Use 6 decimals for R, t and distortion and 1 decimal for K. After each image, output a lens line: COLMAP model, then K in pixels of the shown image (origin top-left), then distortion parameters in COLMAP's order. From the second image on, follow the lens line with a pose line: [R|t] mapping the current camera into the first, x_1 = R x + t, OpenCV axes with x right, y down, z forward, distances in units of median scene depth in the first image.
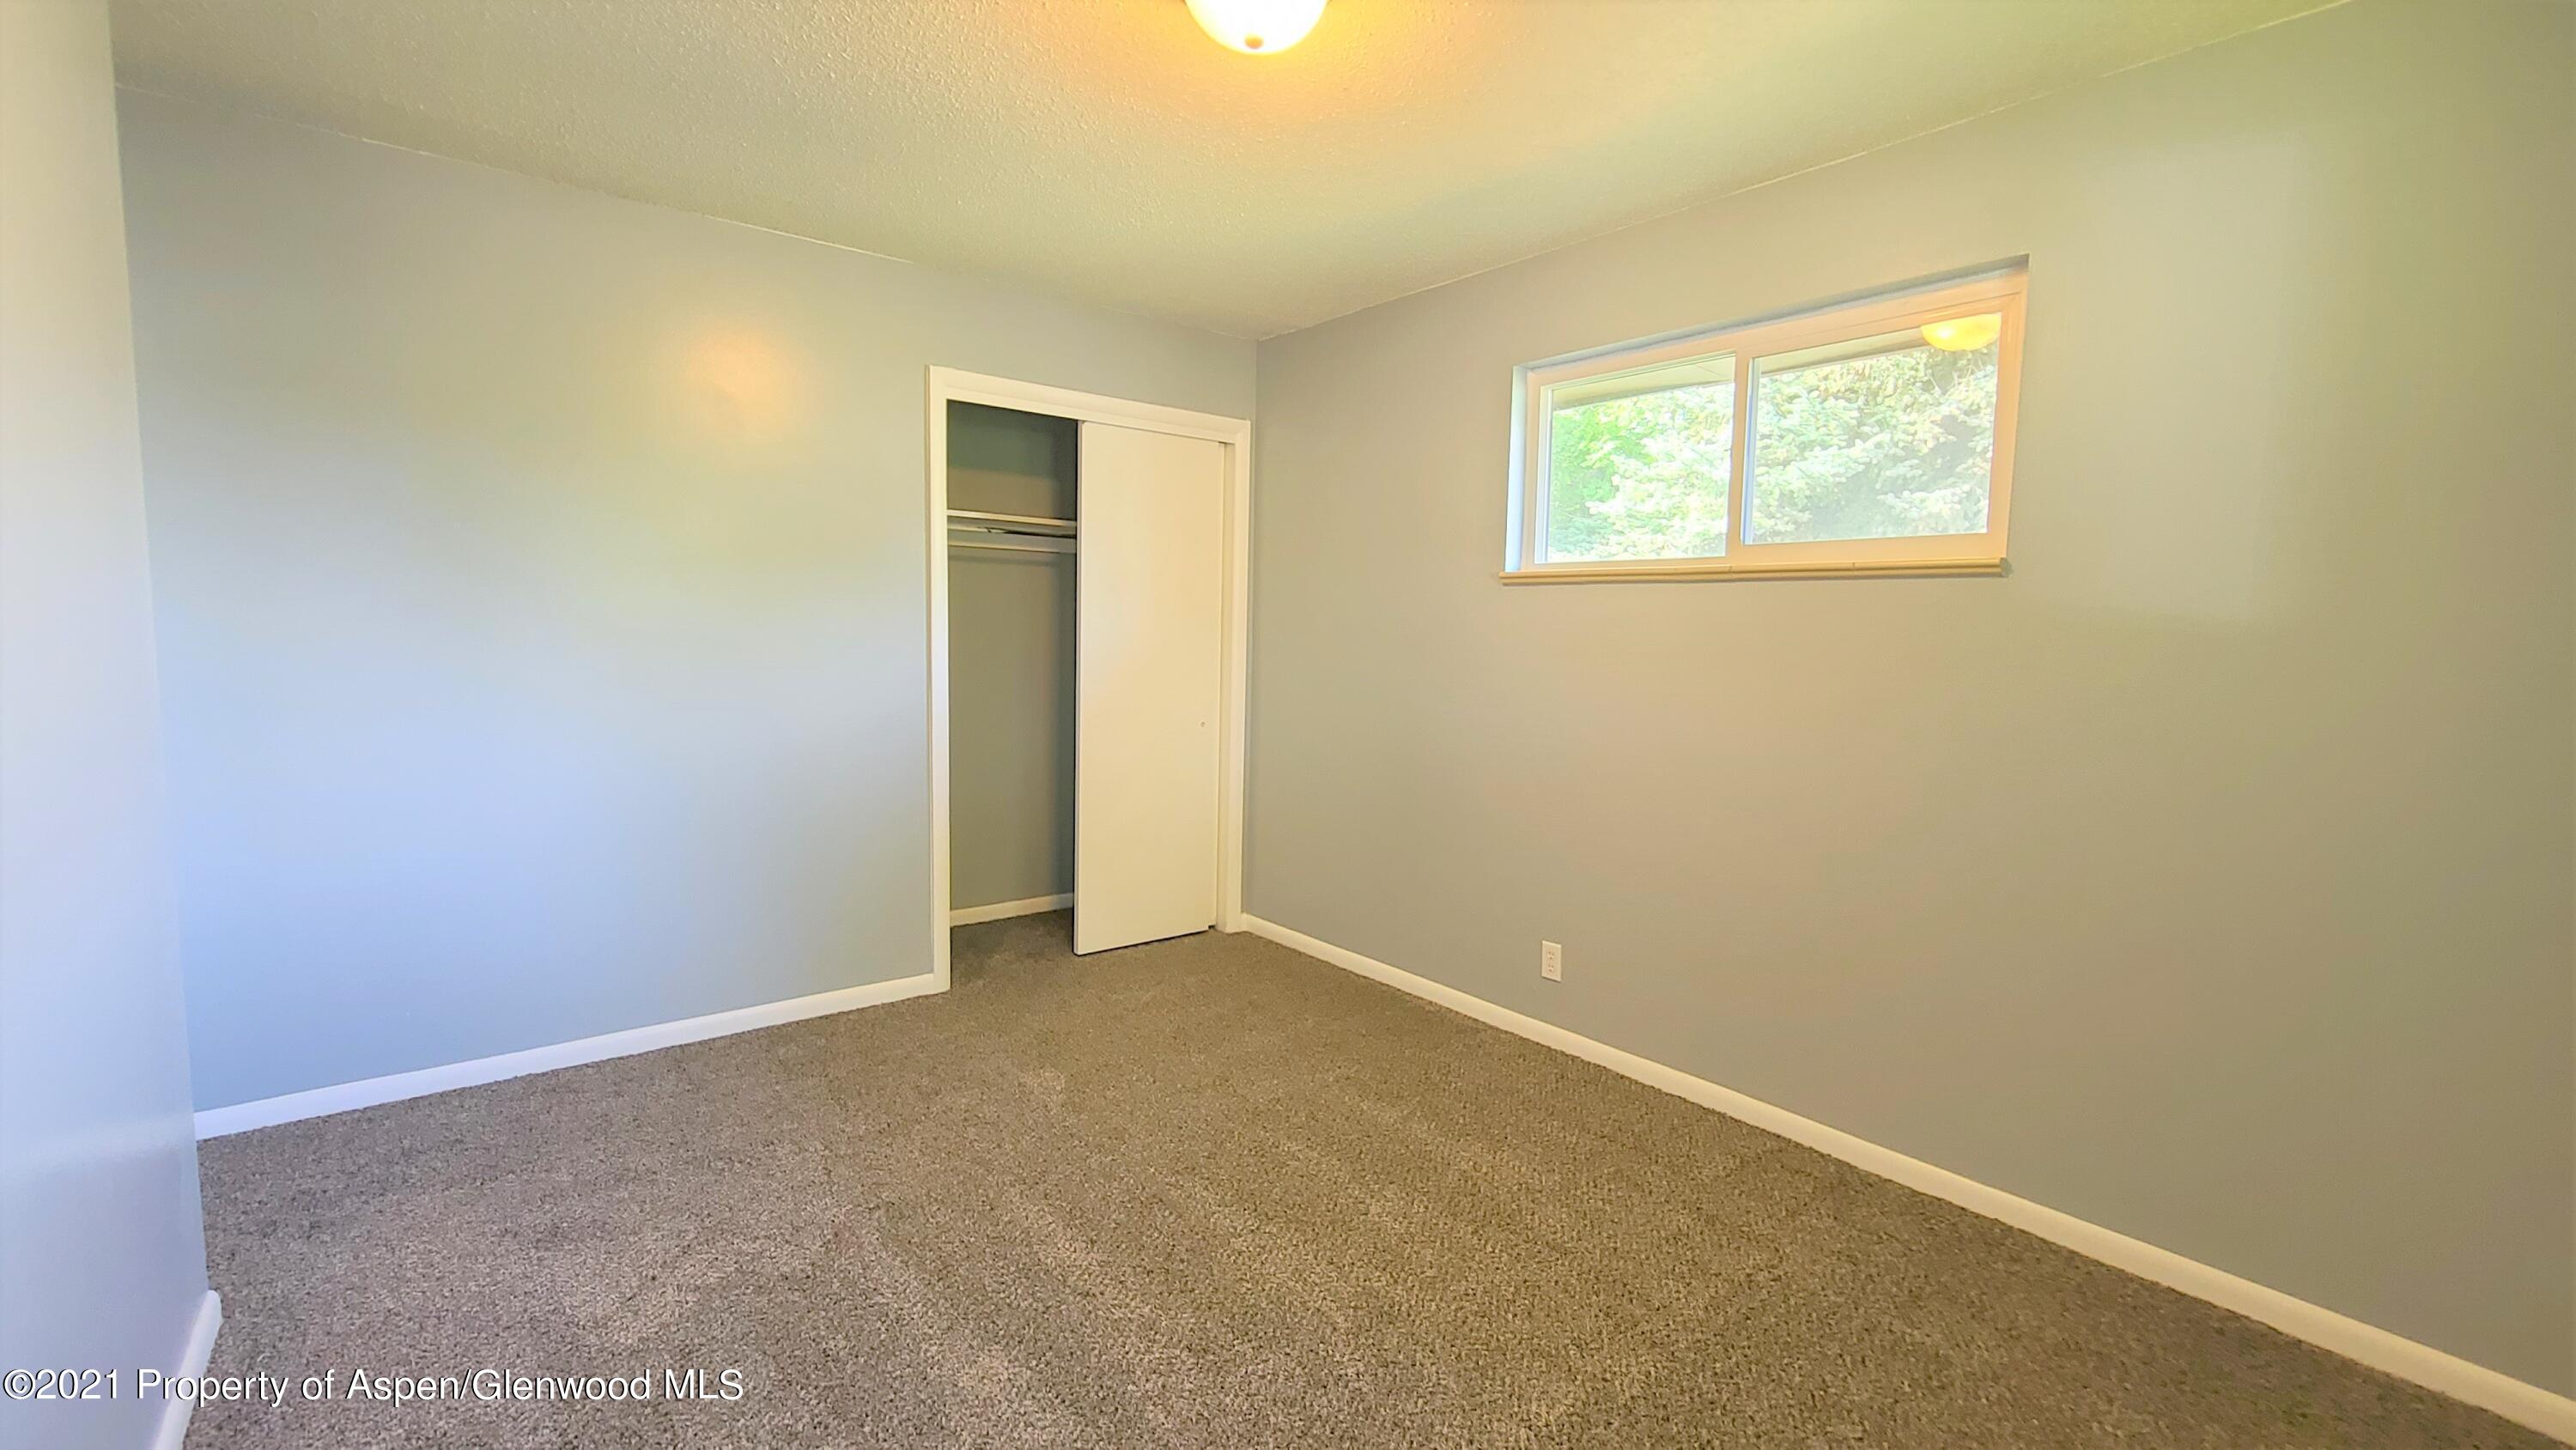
lens RADIAL K [[1062.3, 0, 1275.9], [0, 1062.3, 724.9], [0, 0, 1]] dist [-0.003374, -0.000173]
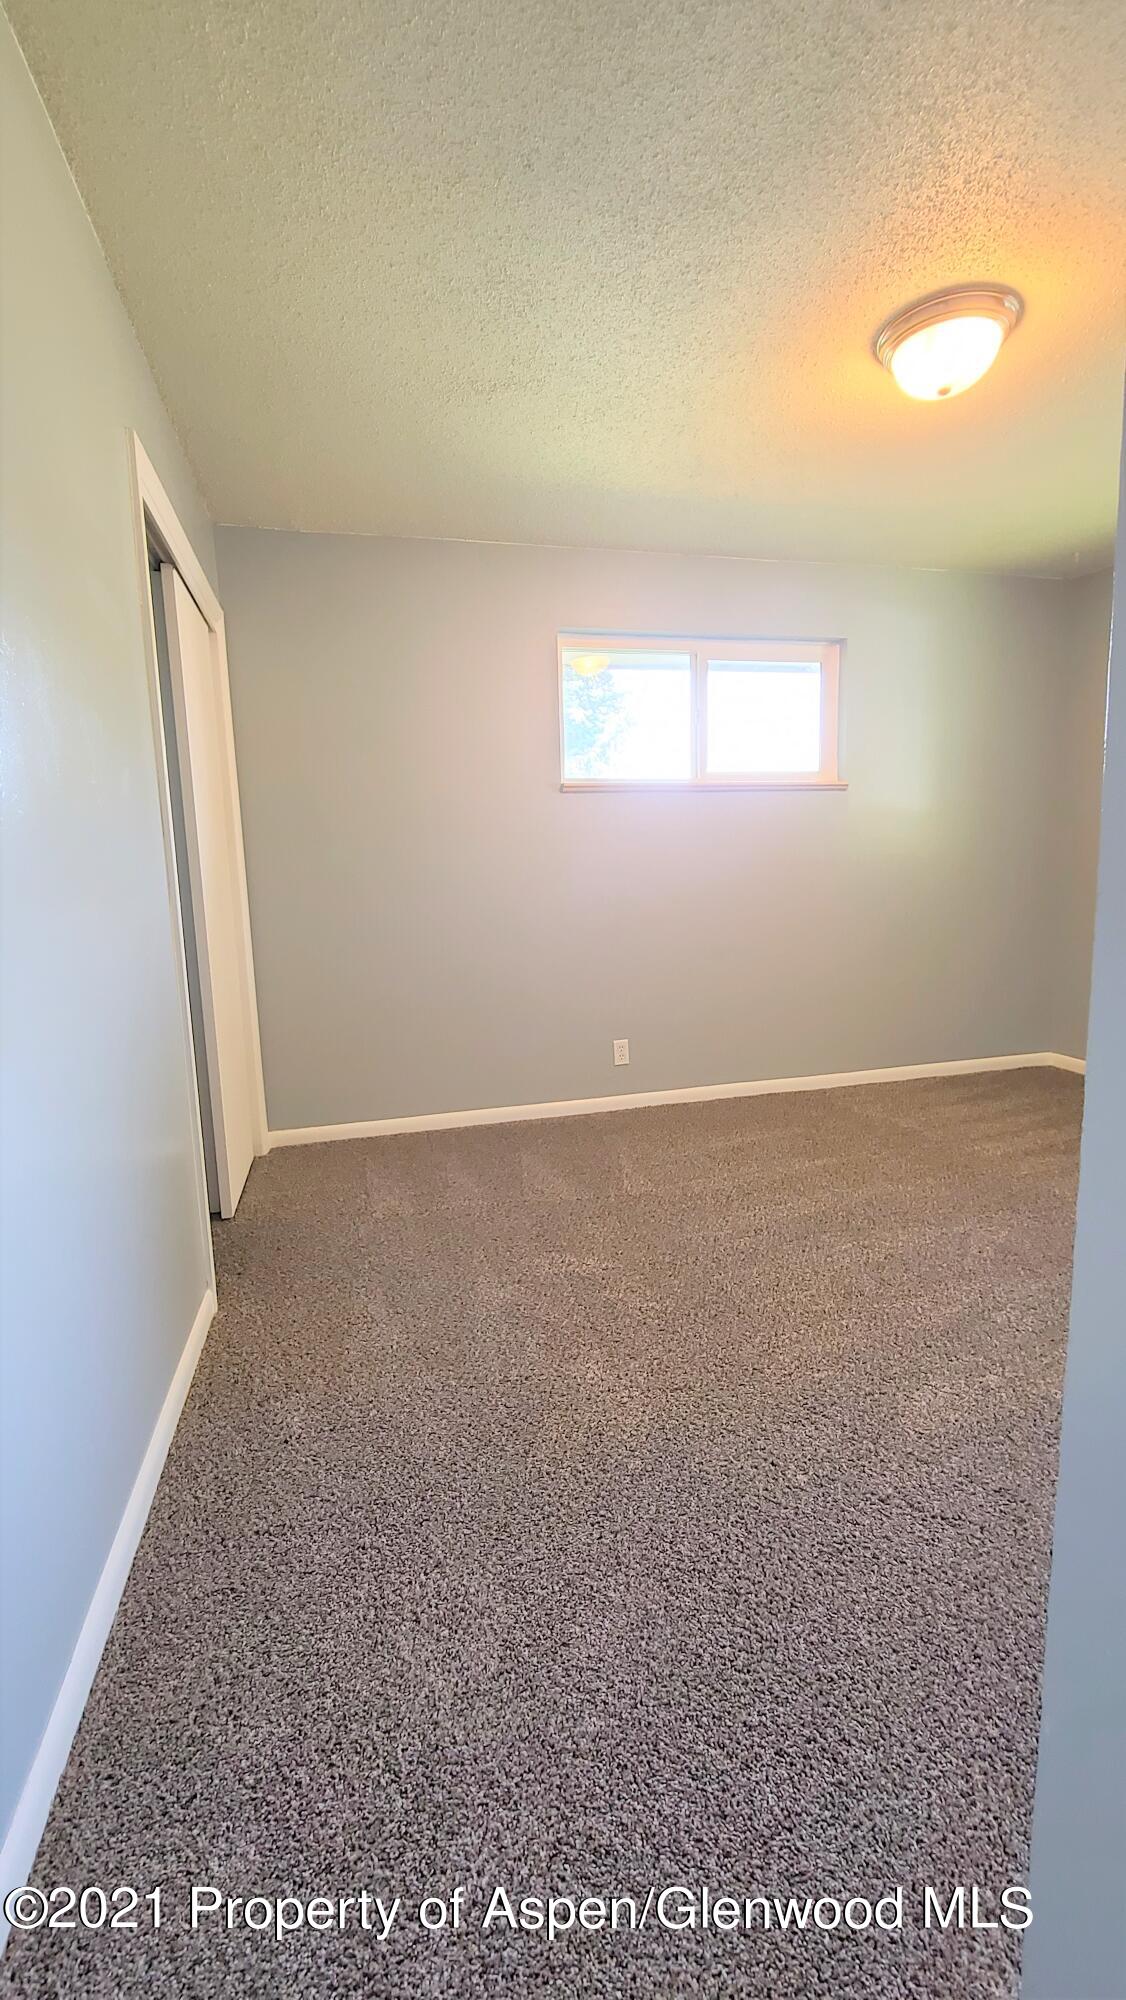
lens RADIAL K [[824.8, 0, 558.0], [0, 824.8, 989.1], [0, 0, 1]] dist [-0.003374, -0.000173]
pose [[0.402395, -0.167697, 0.899976, -0.818144], [0.123591, 0.984030, 0.128100, -0.021409], [-0.907085, 0.059682, 0.416695, 0.619577]]
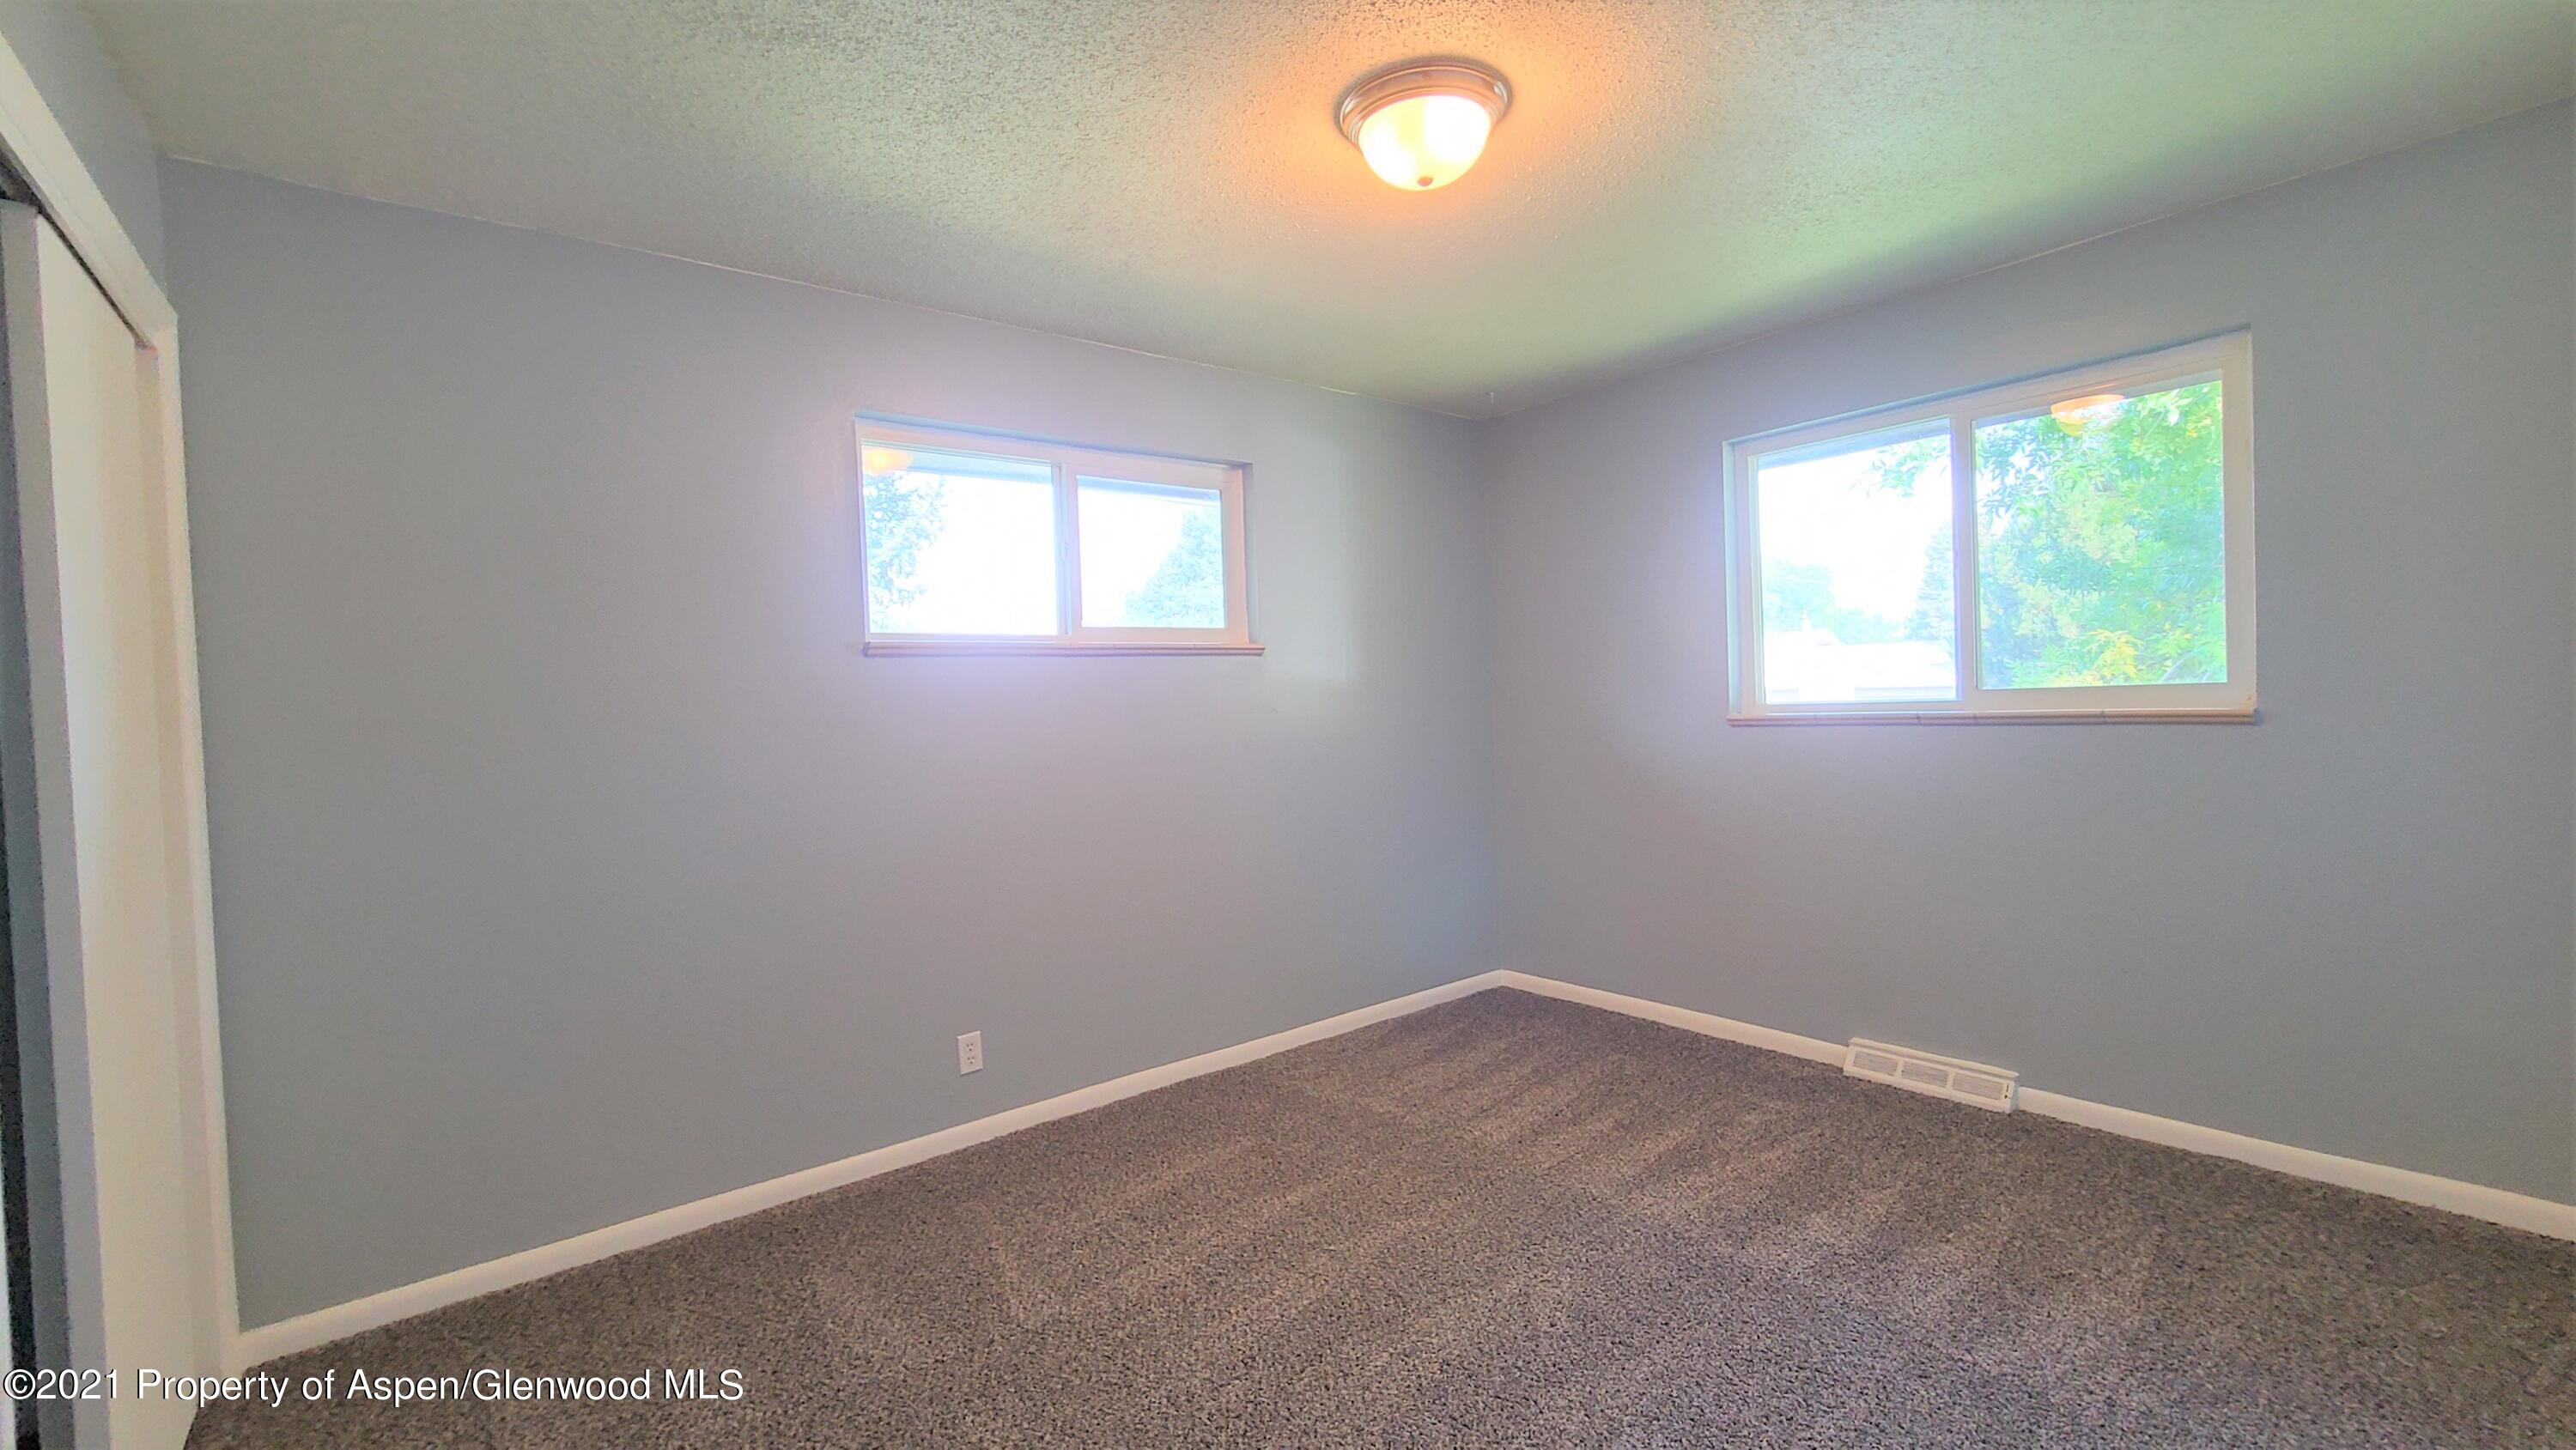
lens RADIAL K [[1062.3, 0, 1275.9], [0, 1062.3, 724.9], [0, 0, 1]] dist [-0.003374, -0.000173]
pose [[-0.012201, -0.044162, 0.998950, -0.695697], [0.130009, 0.990474, 0.045375, -0.075820], [-0.991438, 0.130426, -0.006344, 0.724493]]
